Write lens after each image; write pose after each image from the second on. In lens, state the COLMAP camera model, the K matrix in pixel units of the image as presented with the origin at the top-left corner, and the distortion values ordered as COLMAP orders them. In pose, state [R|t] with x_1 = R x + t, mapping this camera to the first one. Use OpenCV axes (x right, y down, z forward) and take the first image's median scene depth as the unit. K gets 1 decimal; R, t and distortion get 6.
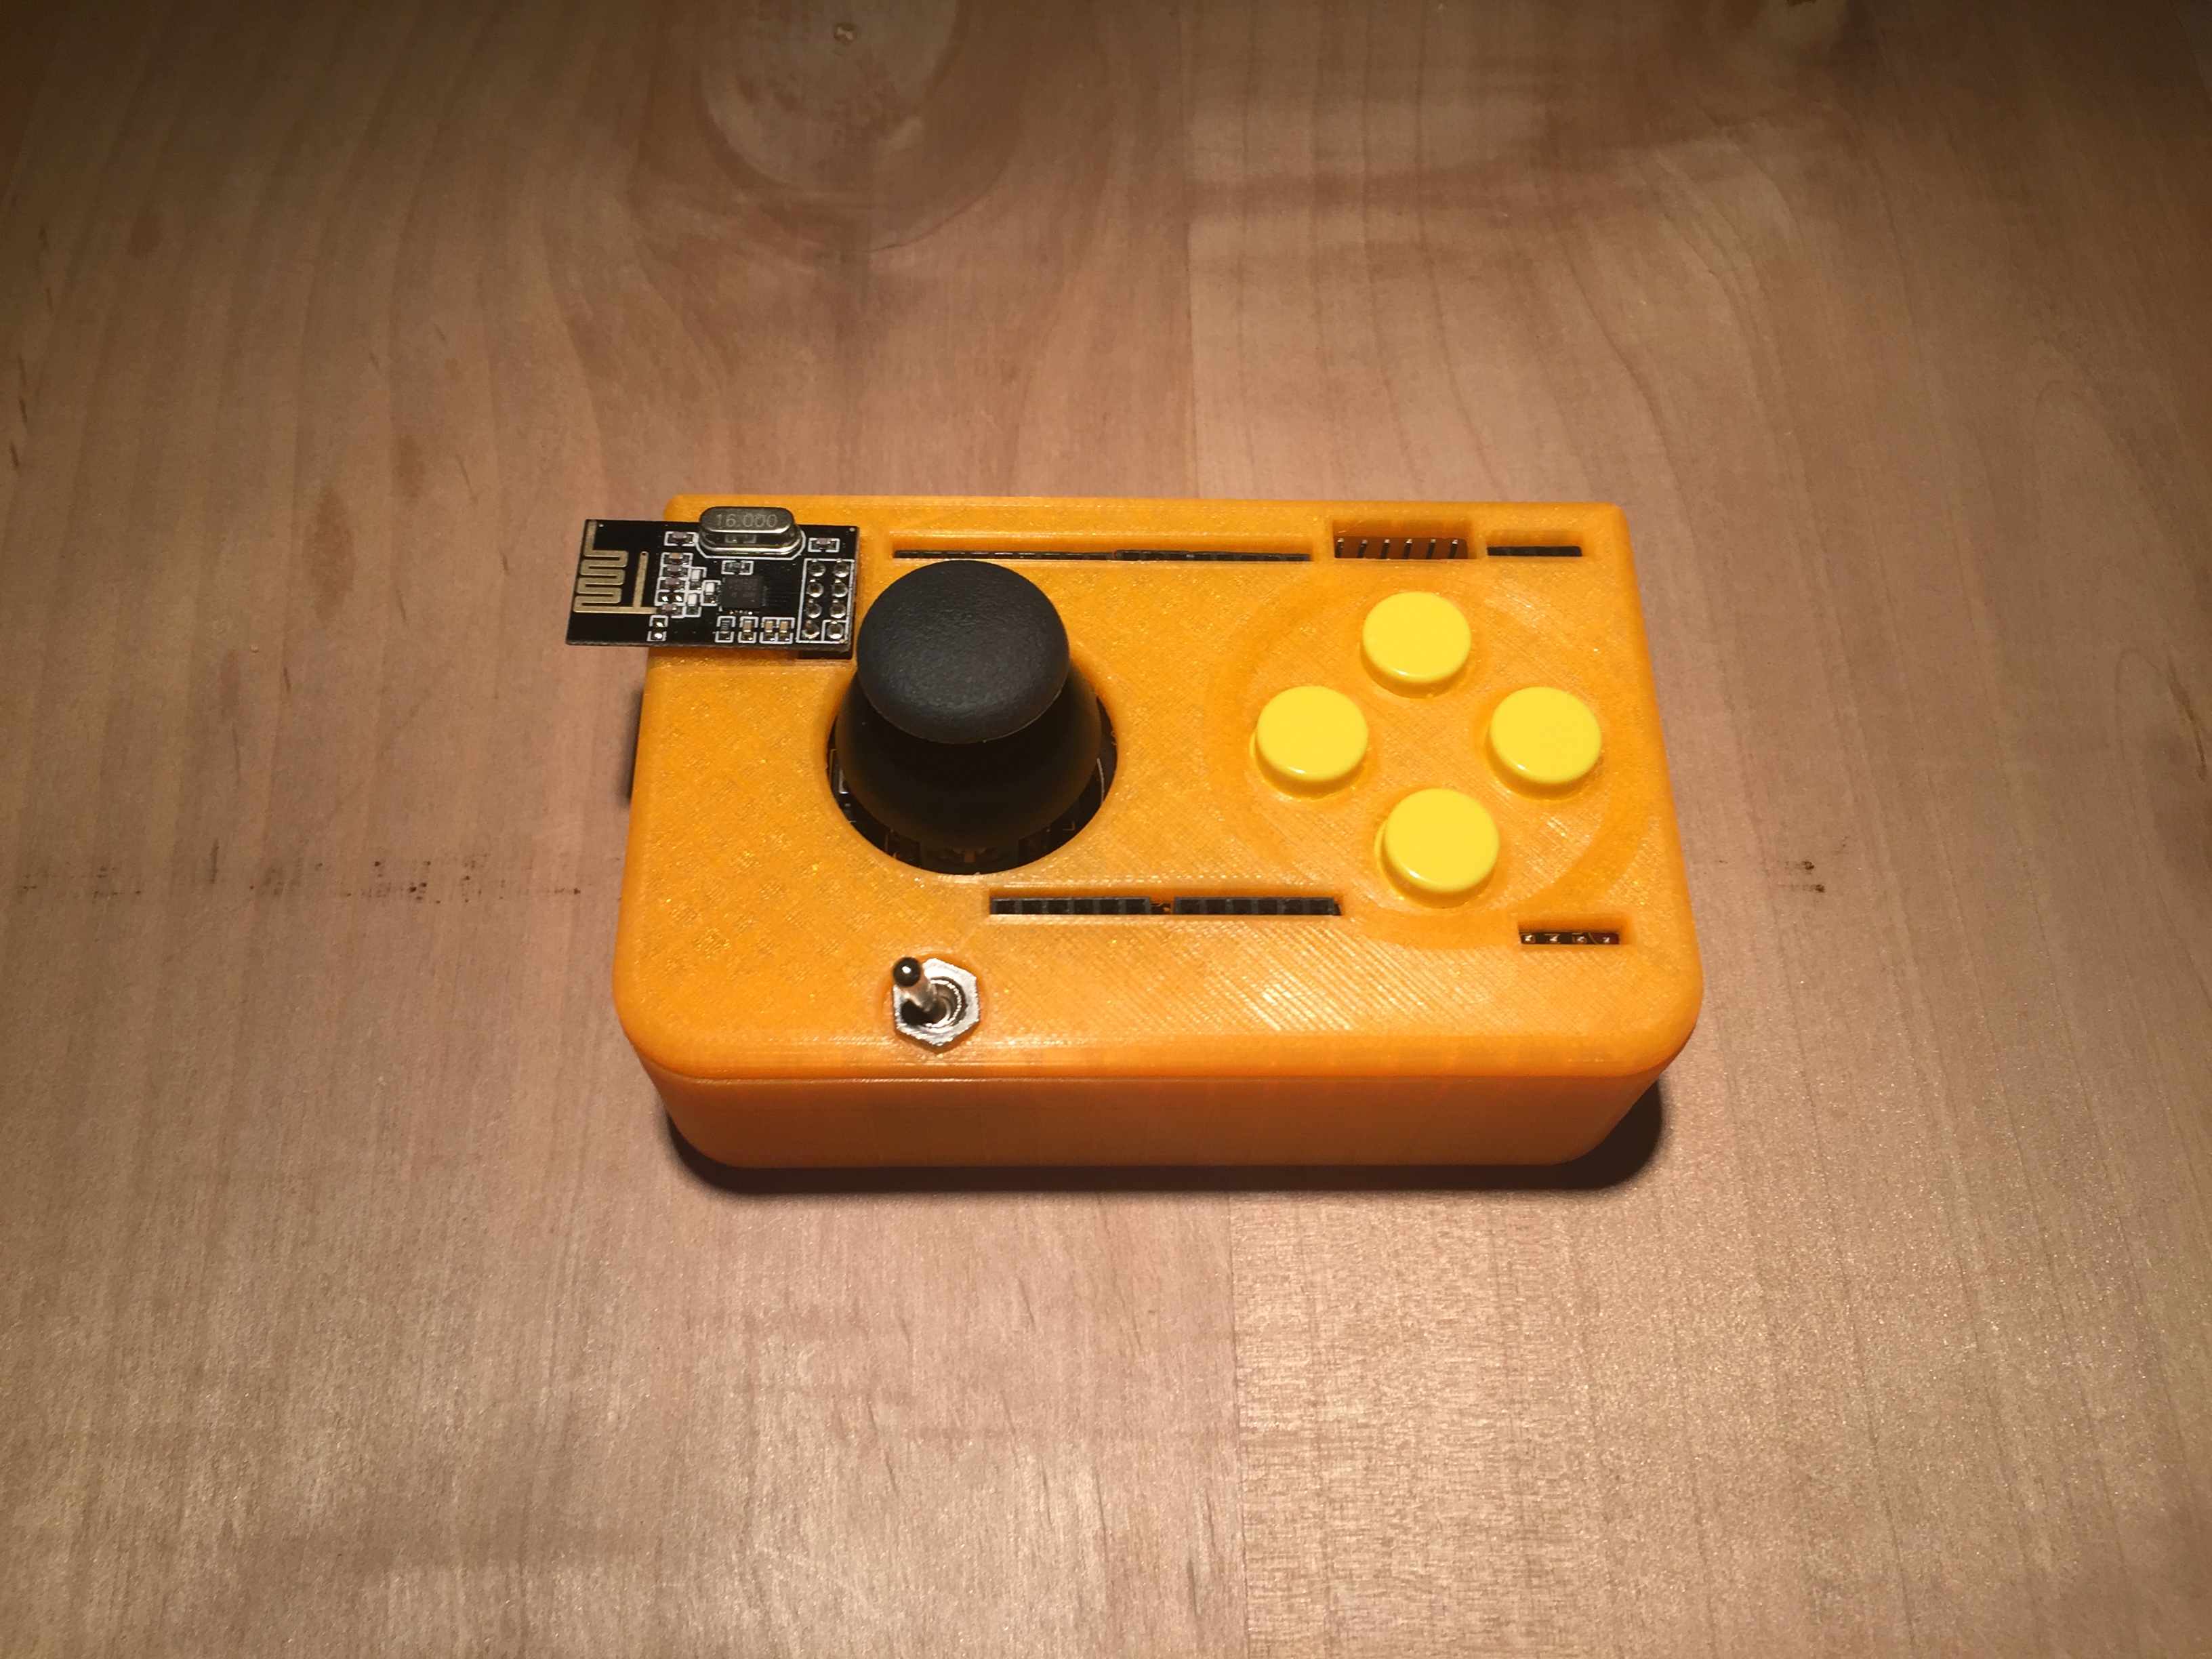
lens RADIAL K [[1909.1, 0, 1106.2], [0, 1909.1, 827.0], [0, 0, 1]] dist [0.070816, -0.131932]
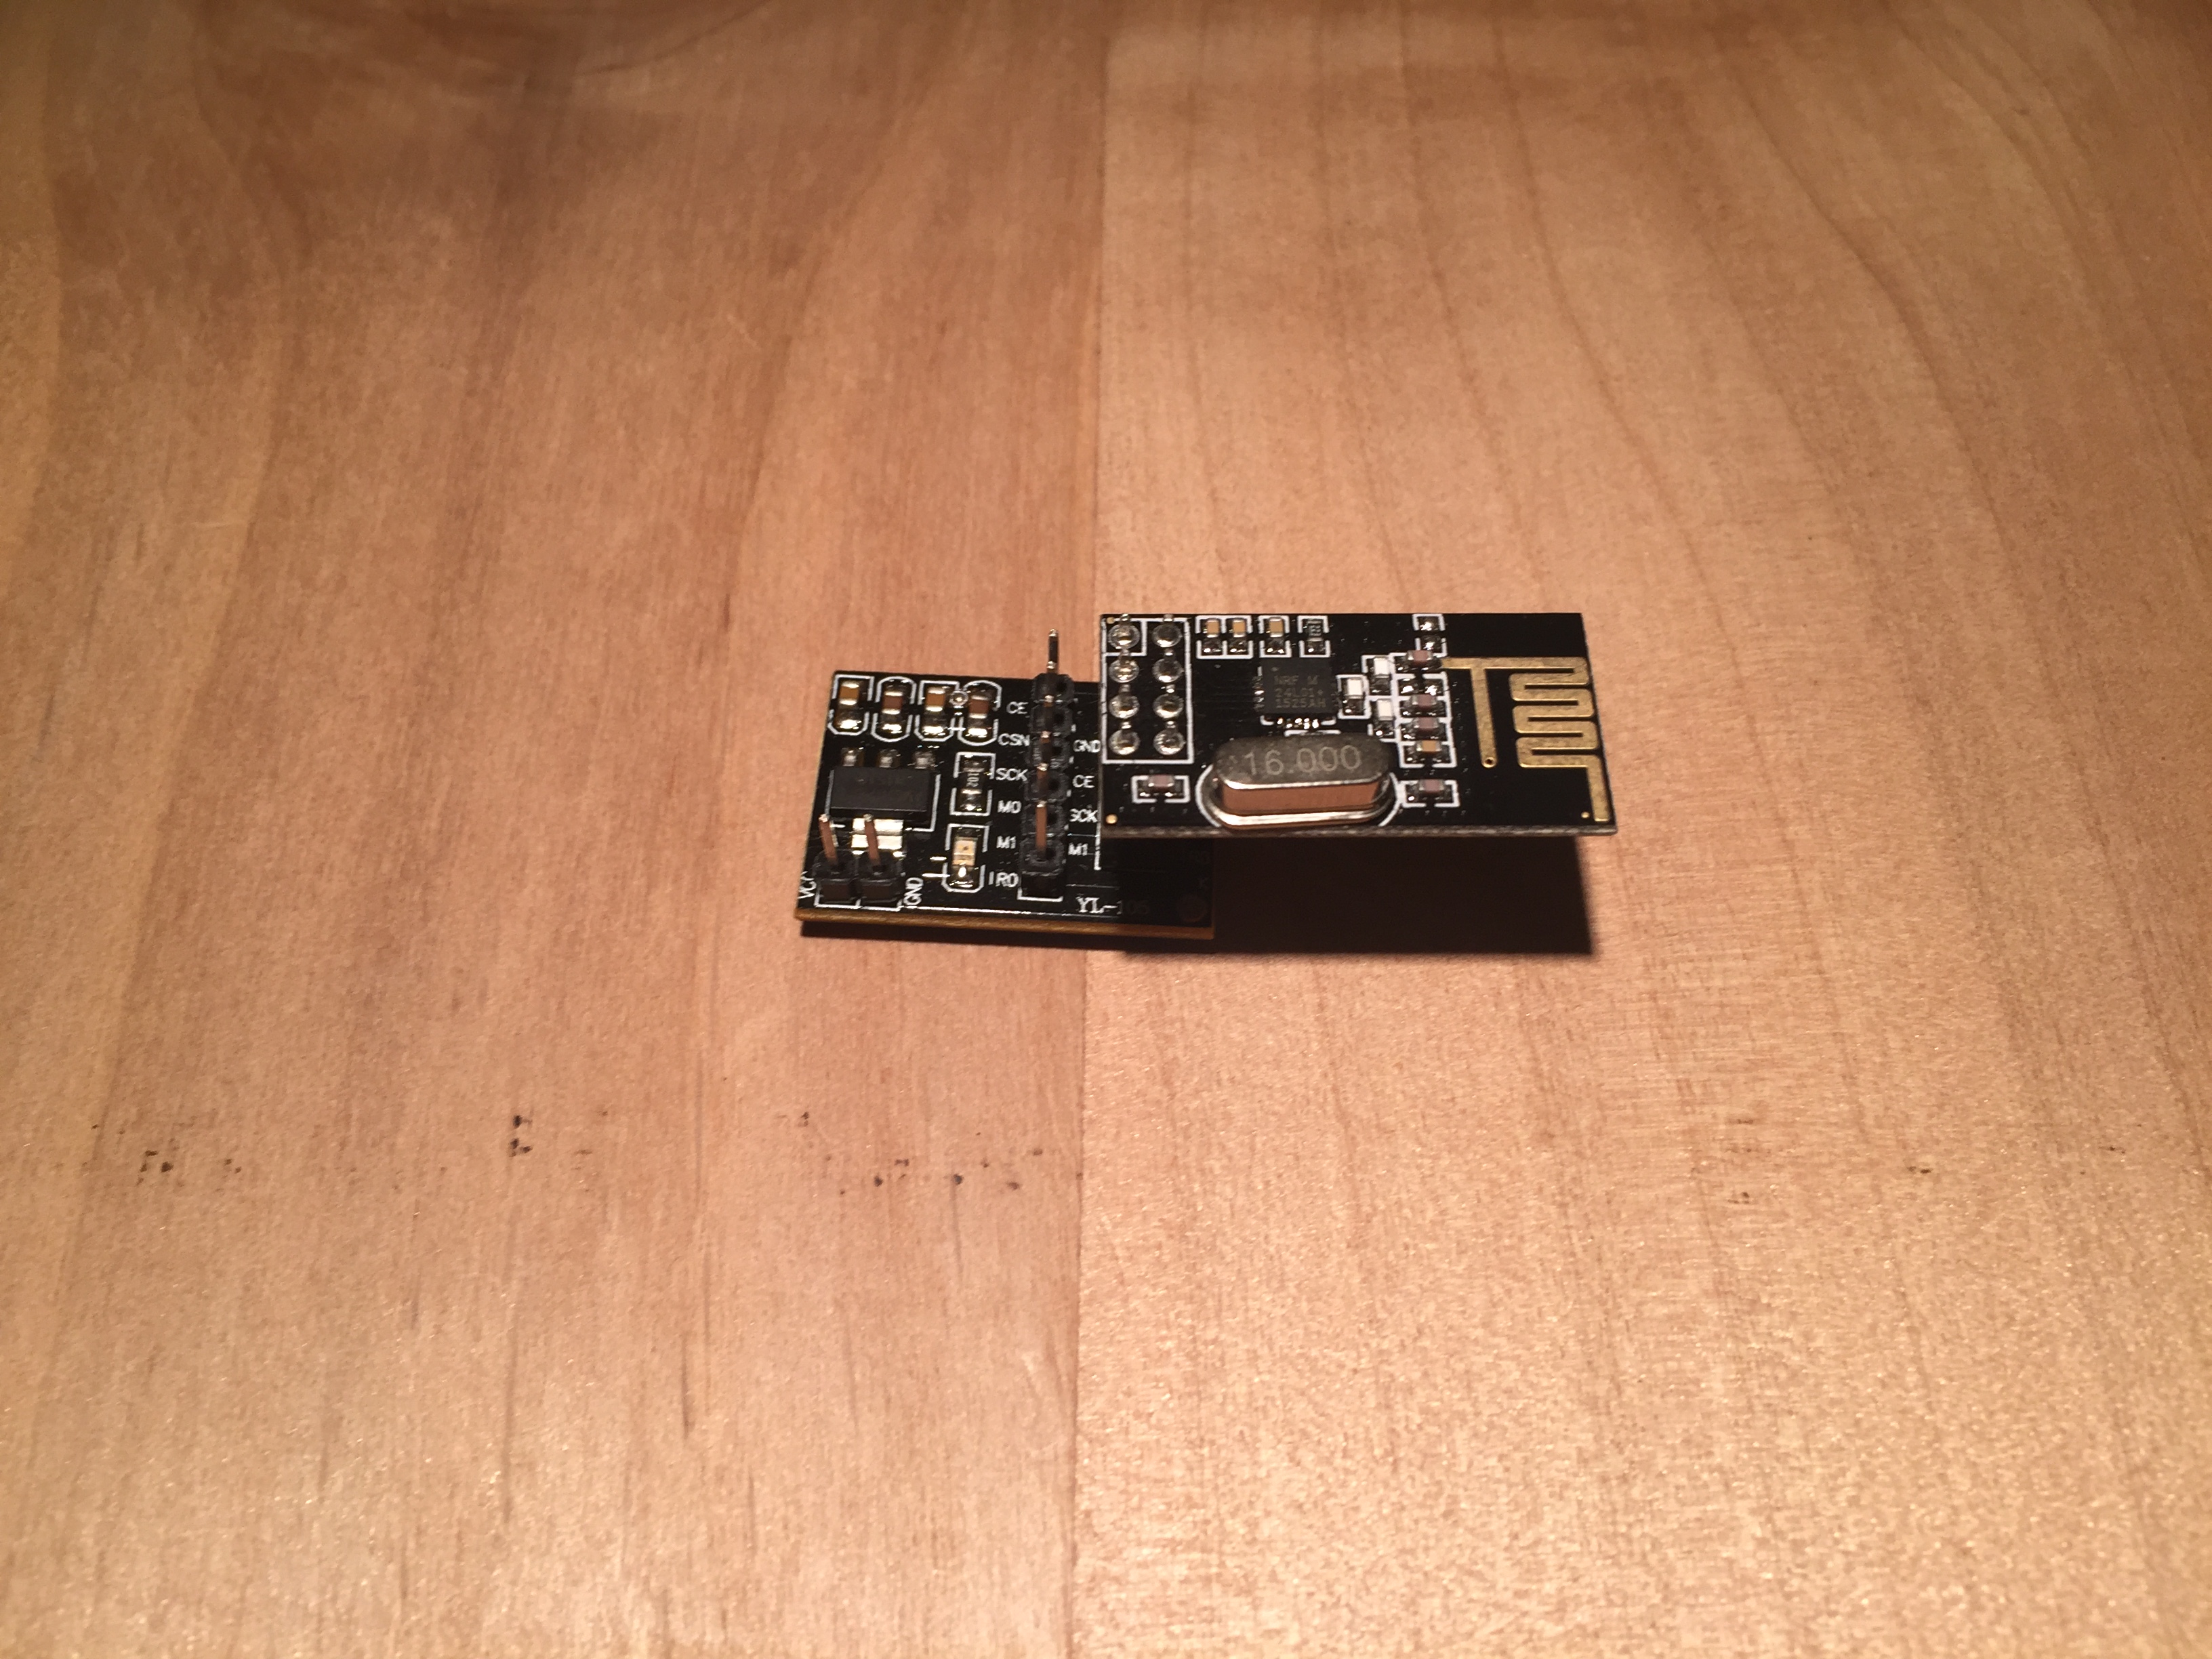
lens RADIAL K [[1909.1, 0, 1095.5], [0, 1909.1, 833.3], [0, 0, 1]] dist [0.070816, -0.131932]
pose [[0.998977, 0.009804, -0.044154, 0.074786], [-0.013053, 0.997180, -0.073910, -0.021483], [0.043305, 0.074410, 0.996287, 0.457573]]
